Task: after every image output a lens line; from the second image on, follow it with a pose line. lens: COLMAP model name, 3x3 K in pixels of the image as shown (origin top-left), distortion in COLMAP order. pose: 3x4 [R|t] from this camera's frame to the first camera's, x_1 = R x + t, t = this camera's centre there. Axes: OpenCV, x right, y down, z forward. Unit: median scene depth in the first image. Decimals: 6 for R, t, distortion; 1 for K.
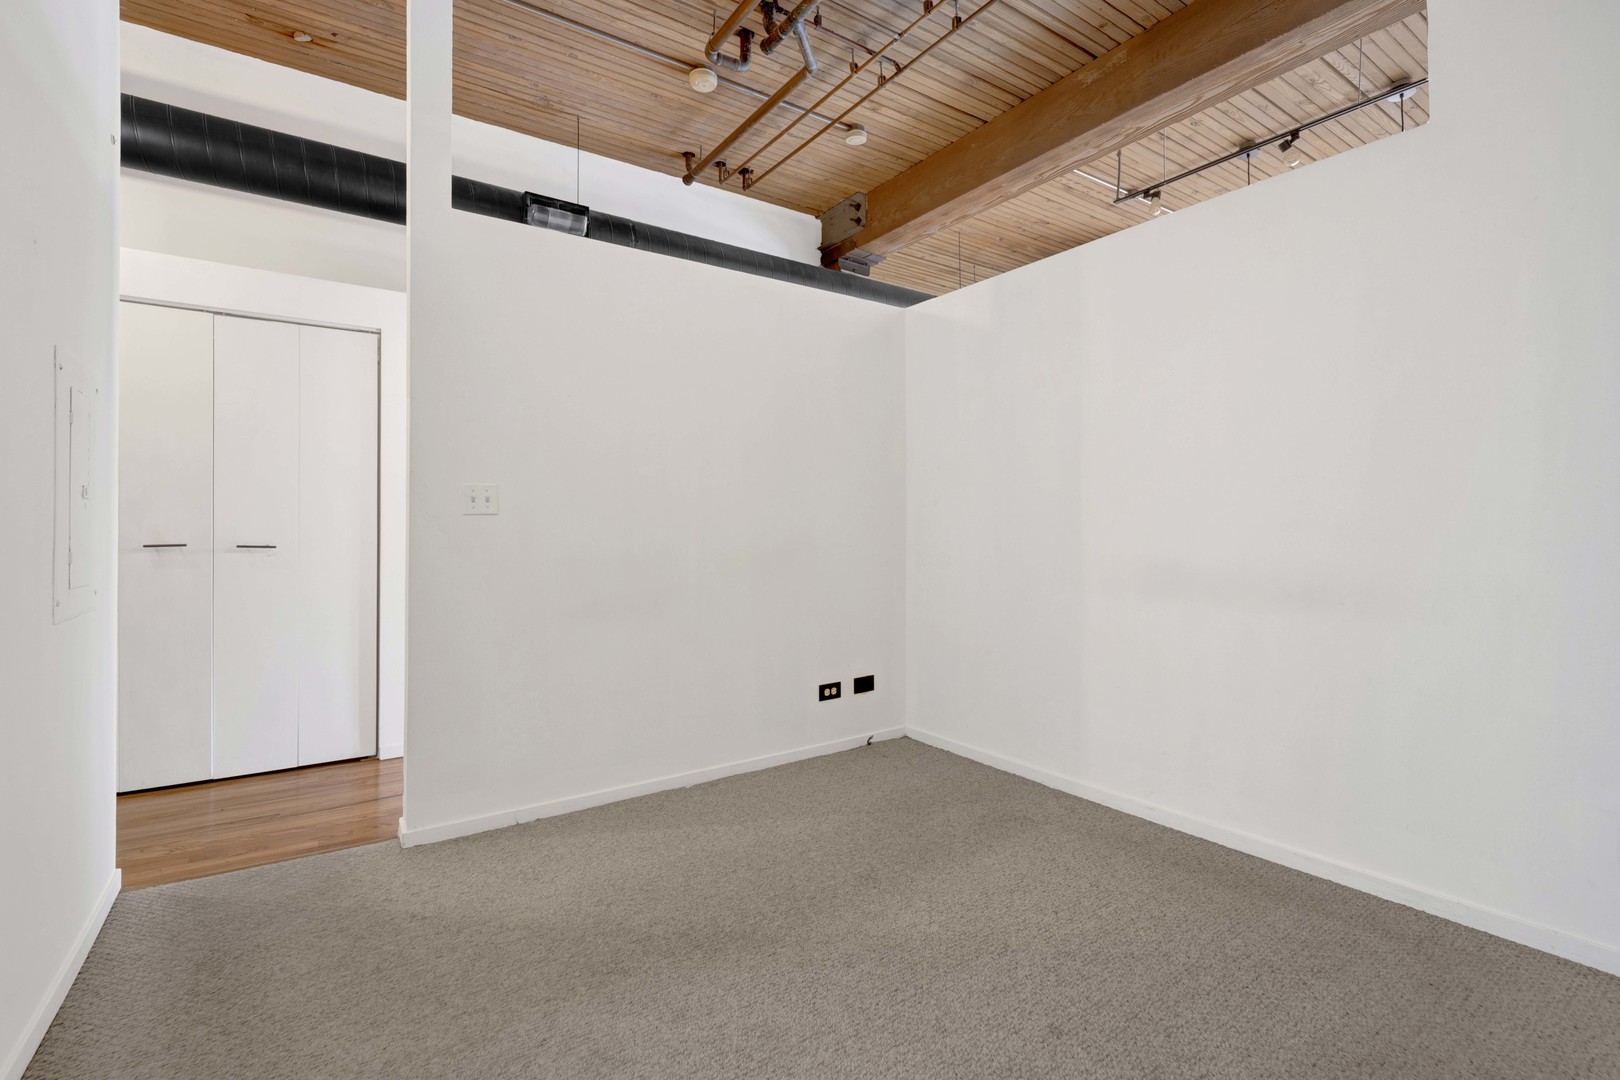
lens RADIAL K [[678.3, 0, 820.3], [0, 678.3, 538.5], [0, 0, 1]] dist [-0.022995, 0.000702]
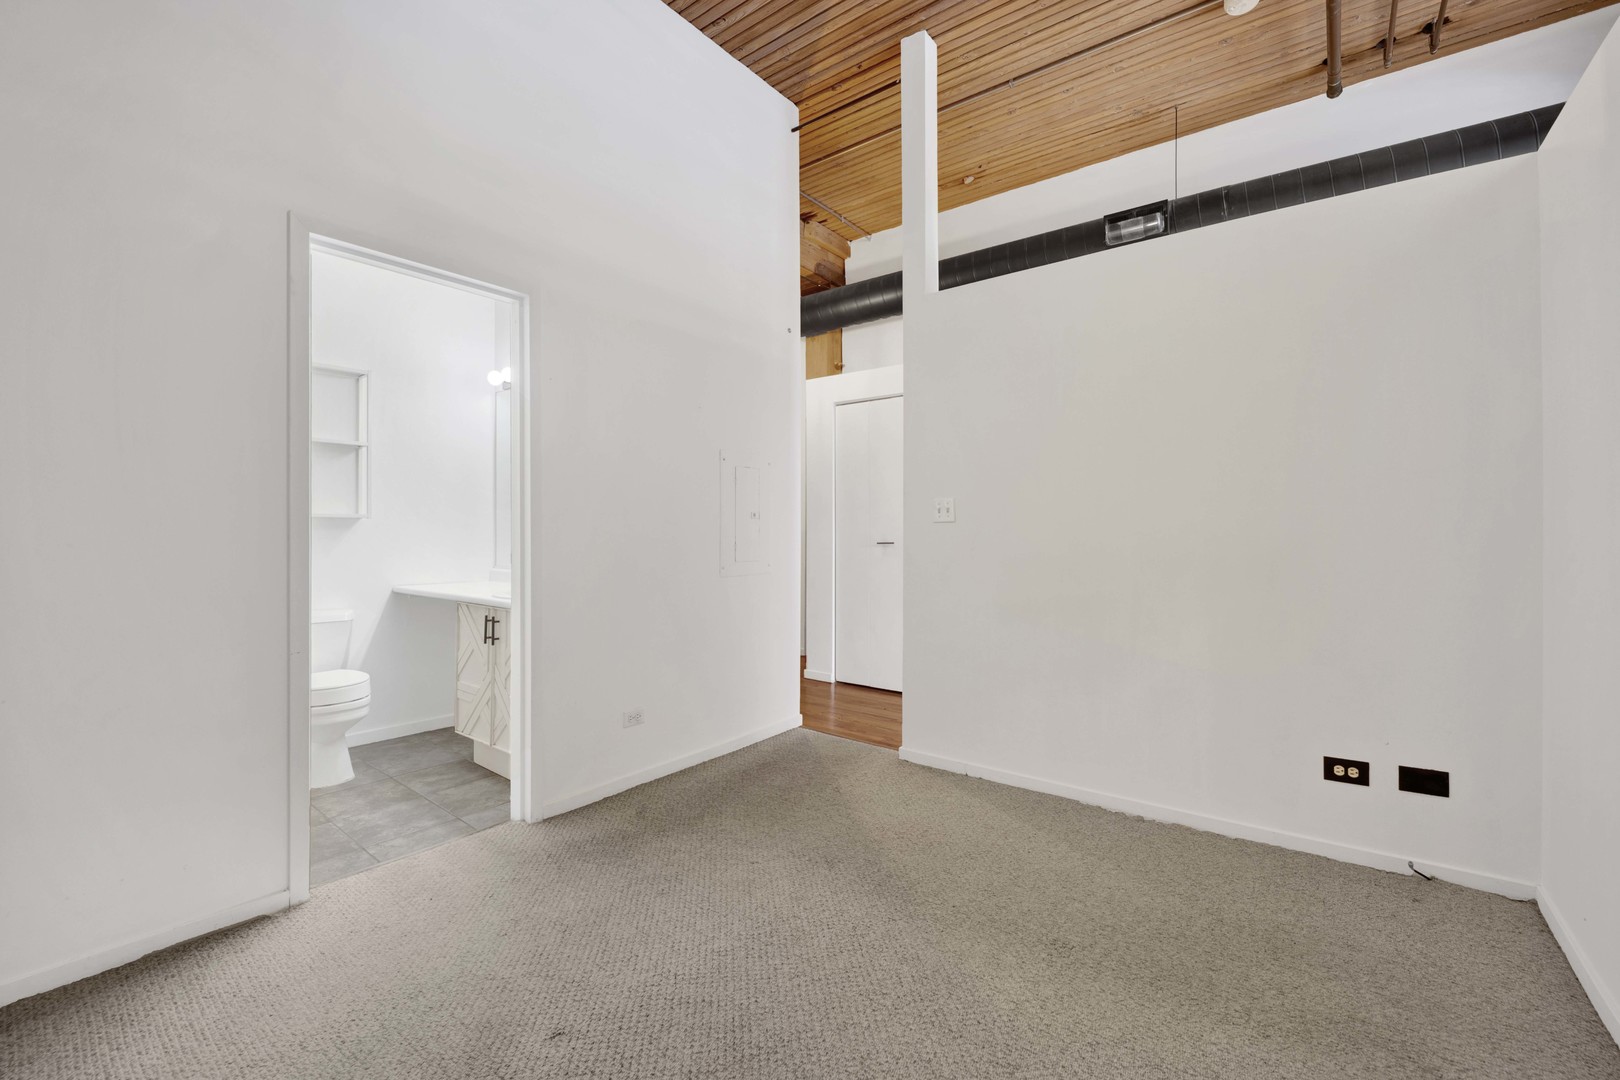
lens RADIAL K [[678.3, 0, 817.9], [0, 678.3, 529.9], [0, 0, 1]] dist [-0.022995, 0.000702]
pose [[0.321041, -0.000512, -0.947065, 0.482840], [-0.025678, 0.999628, -0.009244, 0.003059], [0.946717, 0.027286, 0.320908, 0.276218]]
